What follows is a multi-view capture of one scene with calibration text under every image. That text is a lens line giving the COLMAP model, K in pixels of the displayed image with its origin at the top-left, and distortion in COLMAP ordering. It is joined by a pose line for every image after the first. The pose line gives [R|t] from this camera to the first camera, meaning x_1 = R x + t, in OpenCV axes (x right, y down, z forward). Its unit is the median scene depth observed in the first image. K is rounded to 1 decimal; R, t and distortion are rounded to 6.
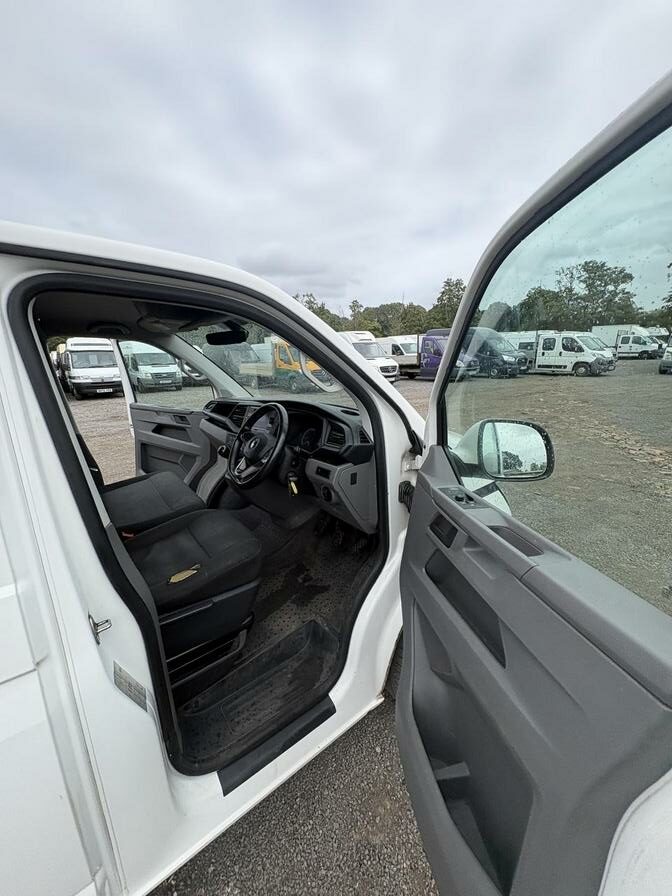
lens RADIAL K [[353.4, 0, 336.0], [0, 353.4, 448.0], [0, 0, 1]] dist [0.003490, 0.000454]
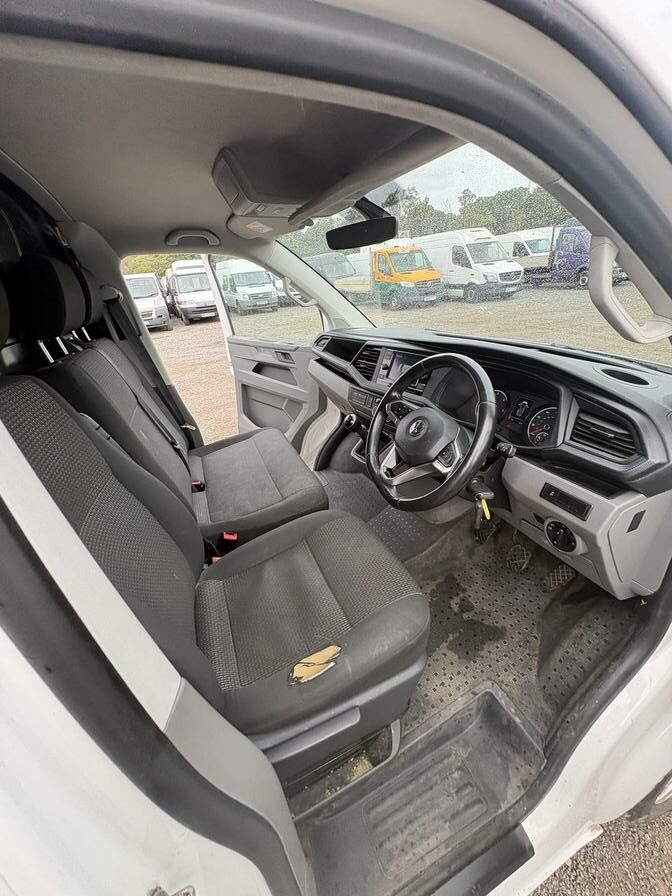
lens RADIAL K [[352.8, 0, 336.2], [0, 352.8, 445.0], [0, 0, 1]] dist [-0.002296, 0.000026]
pose [[0.968237, 0.056806, -0.243495, -0.111928], [-0.003874, 0.977141, 0.212555, -0.055077], [0.250003, -0.204860, 0.946325, 0.218348]]
